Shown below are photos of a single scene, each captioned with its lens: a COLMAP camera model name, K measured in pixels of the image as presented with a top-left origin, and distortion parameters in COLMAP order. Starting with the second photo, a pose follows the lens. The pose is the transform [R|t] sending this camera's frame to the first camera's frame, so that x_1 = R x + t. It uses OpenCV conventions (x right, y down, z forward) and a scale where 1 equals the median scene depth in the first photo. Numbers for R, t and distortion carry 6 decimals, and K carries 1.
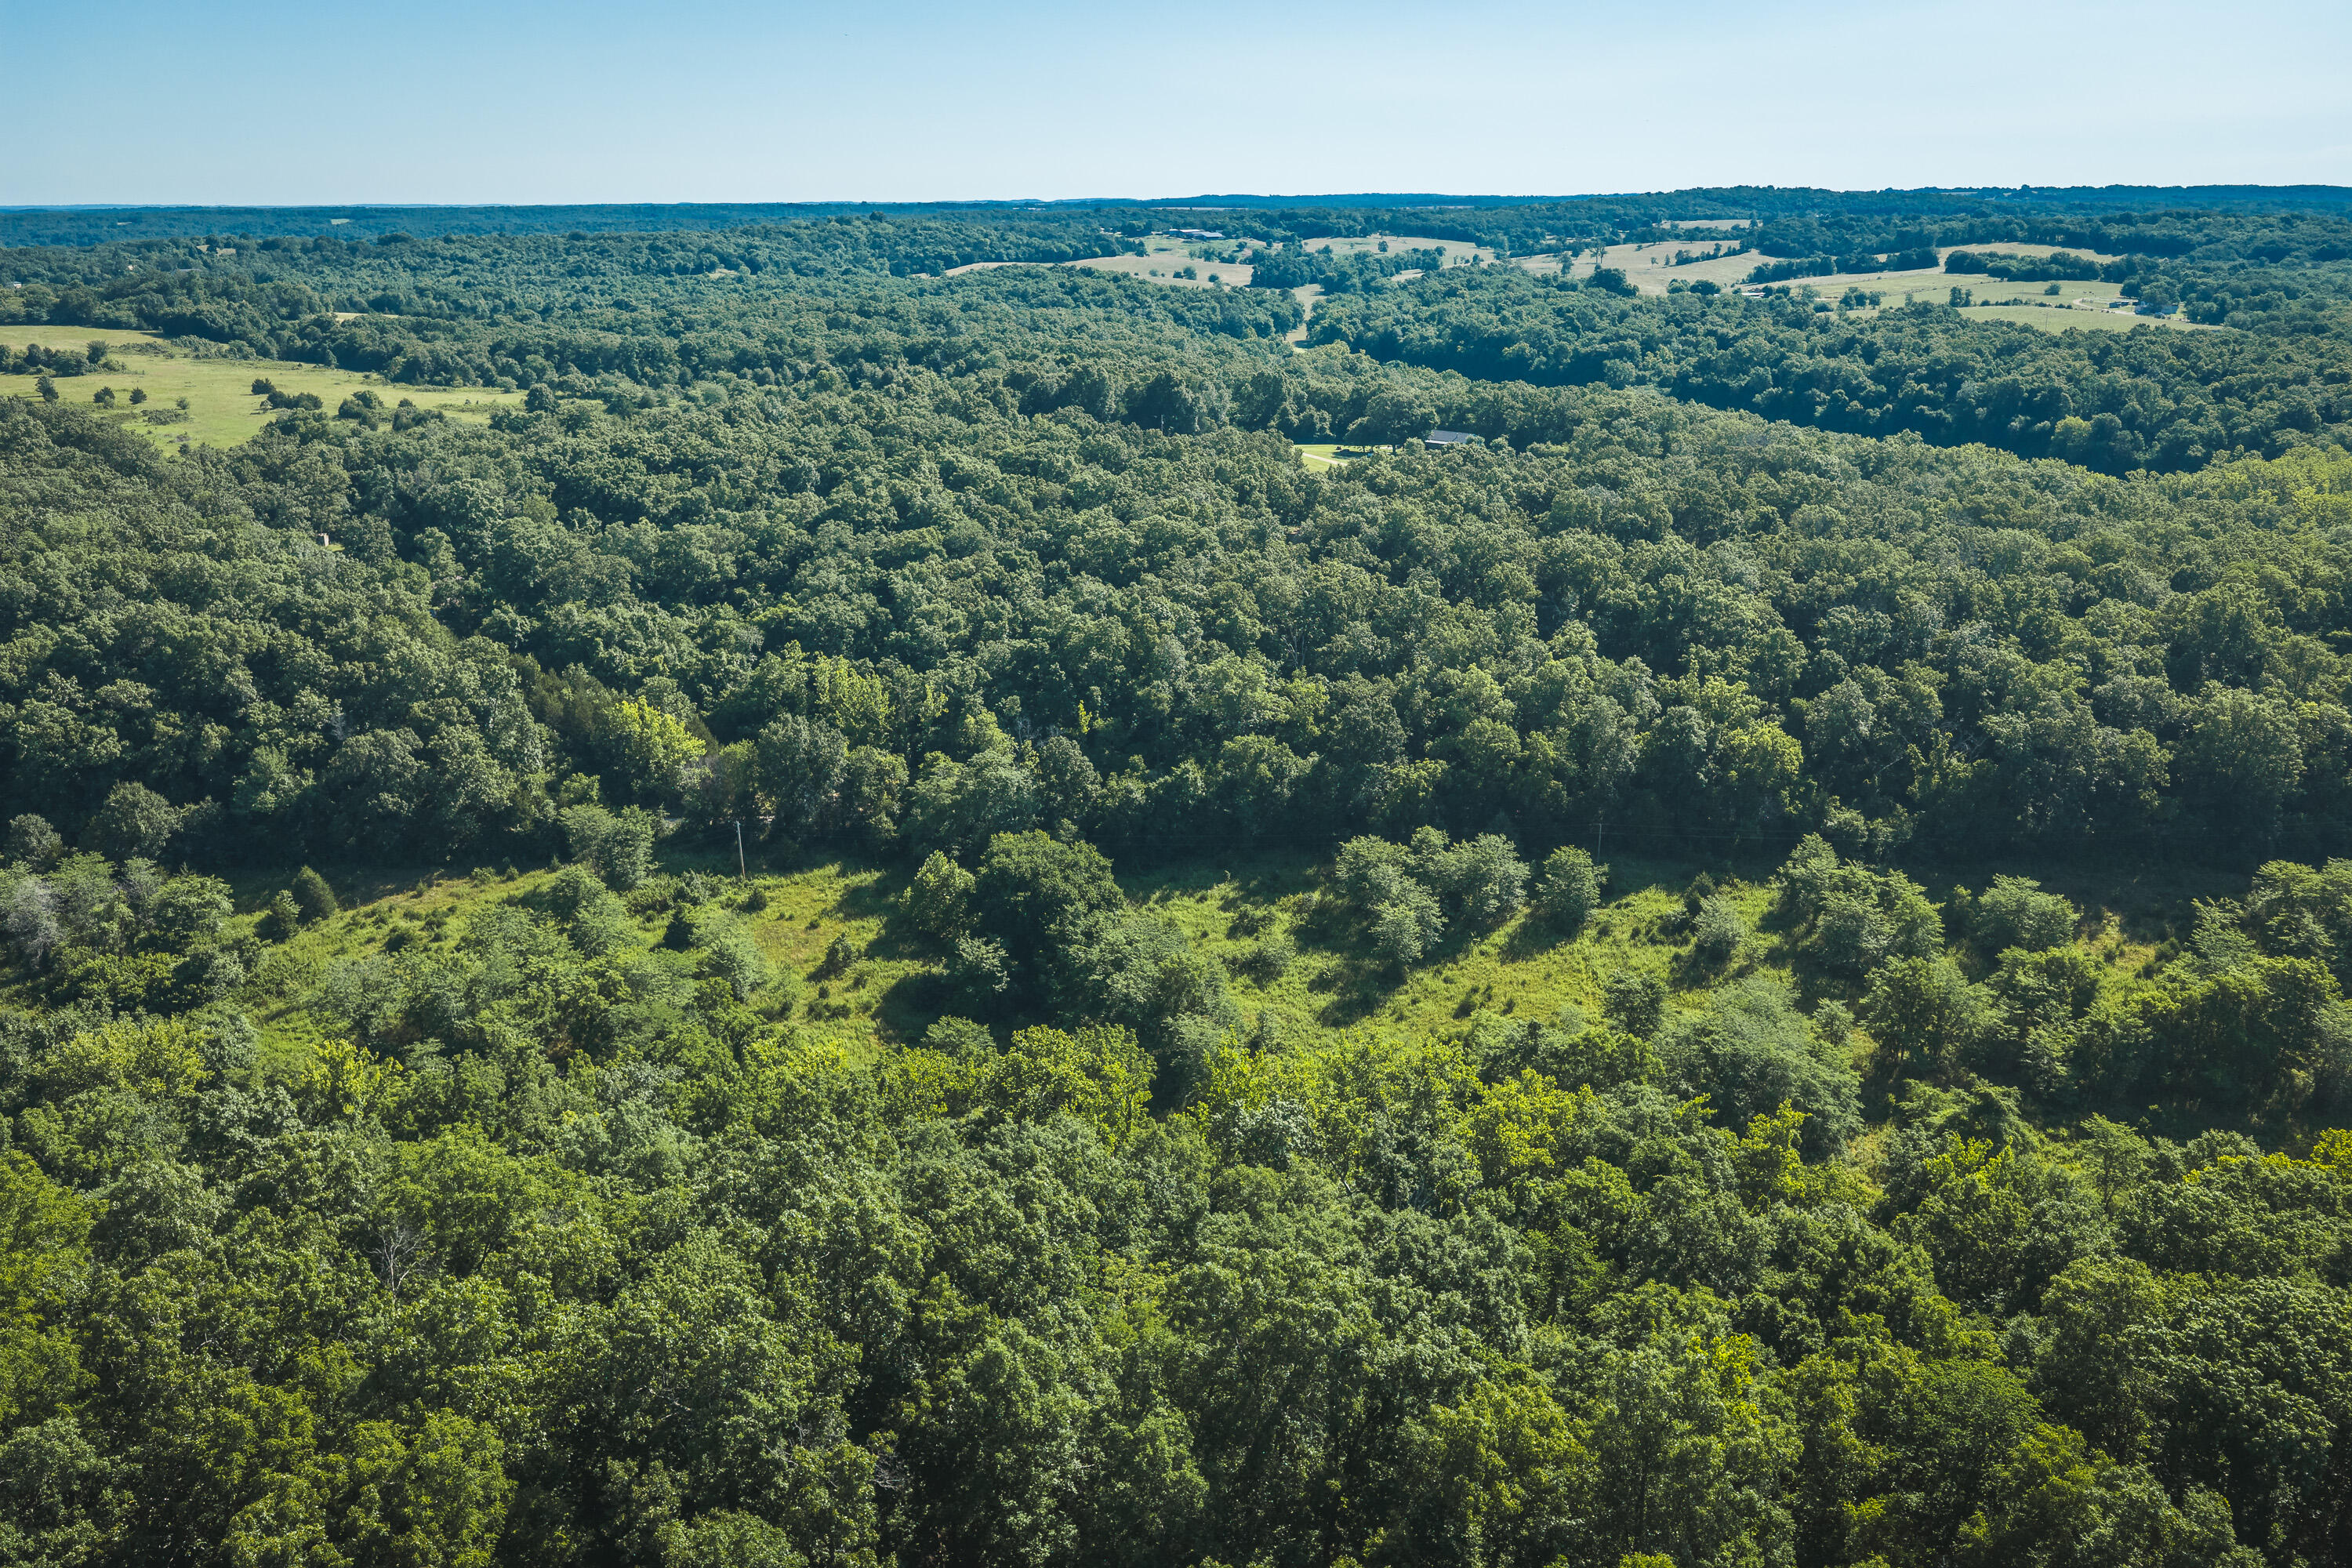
lens RADIAL K [[1932.3, 0, 1191.5], [0, 1932.3, 789.5], [0, 0, 1]] dist [0.031673, -0.063252]
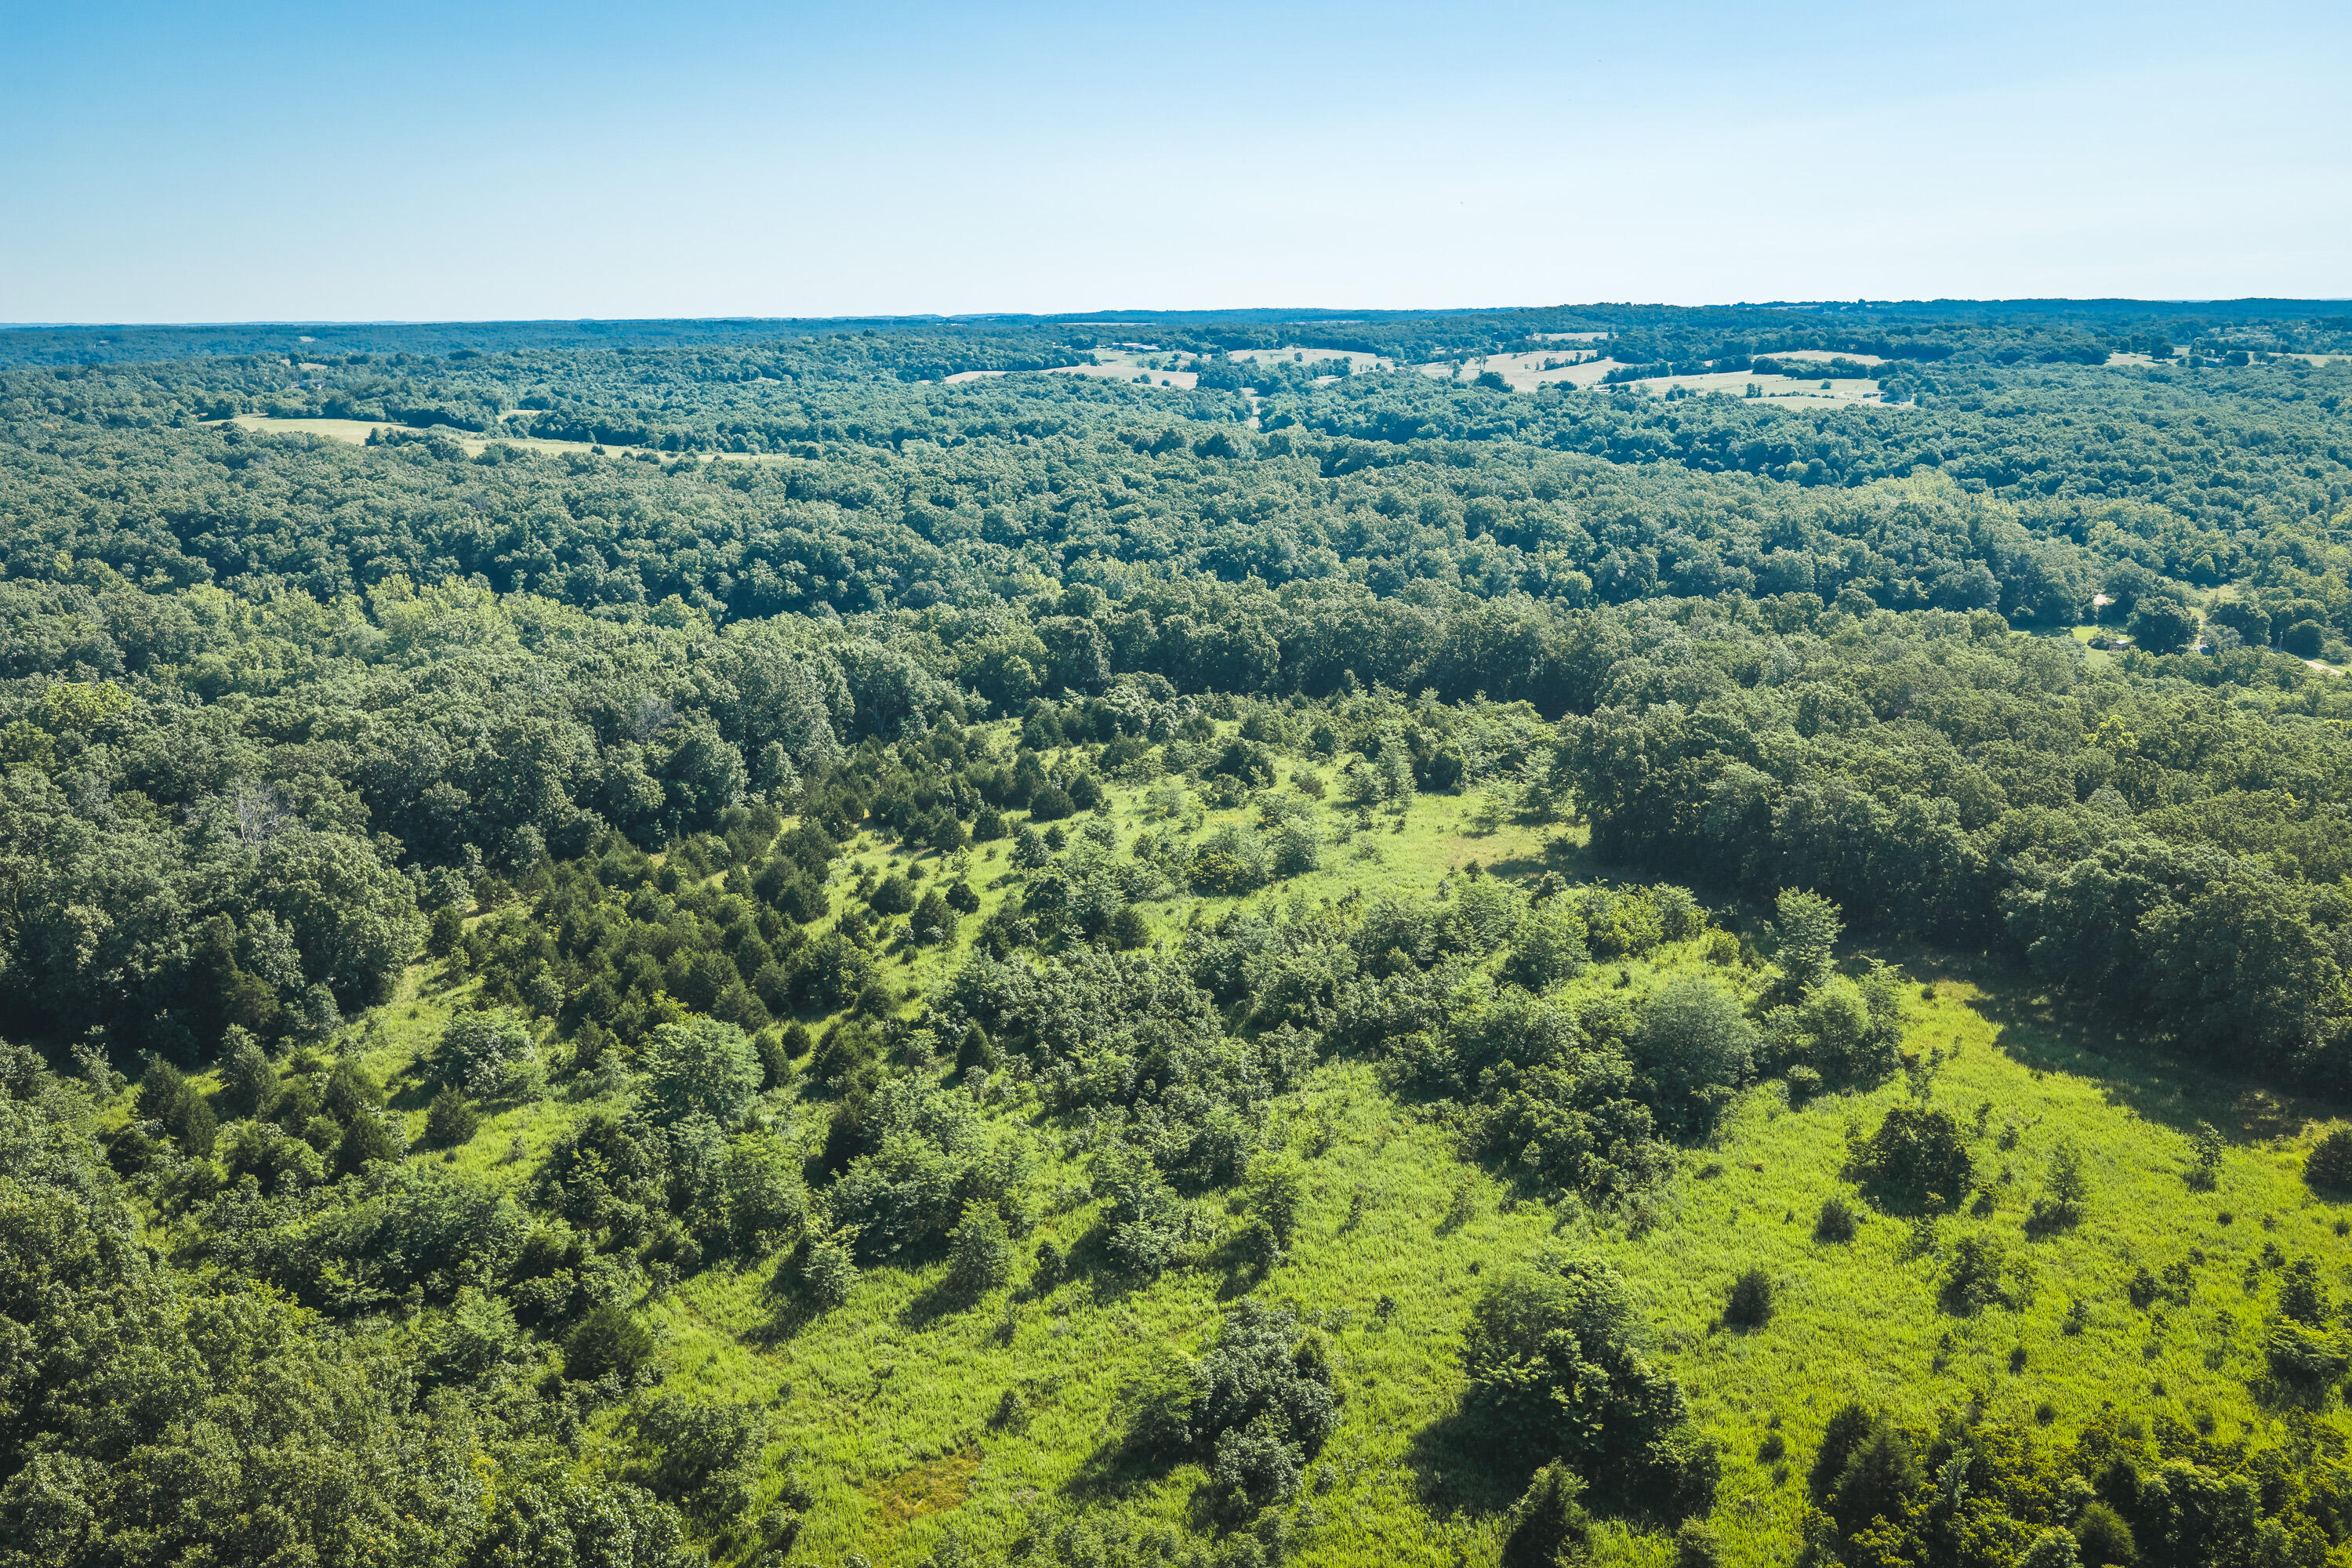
lens RADIAL K [[1932.3, 0, 1191.5], [0, 1932.3, 789.5], [0, 0, 1]] dist [0.031673, -0.063252]
pose [[0.998388, -0.017400, 0.054020, -0.059709], [0.020319, 0.998336, -0.053970, 0.076187], [-0.052991, 0.054981, 0.997080, -0.265517]]
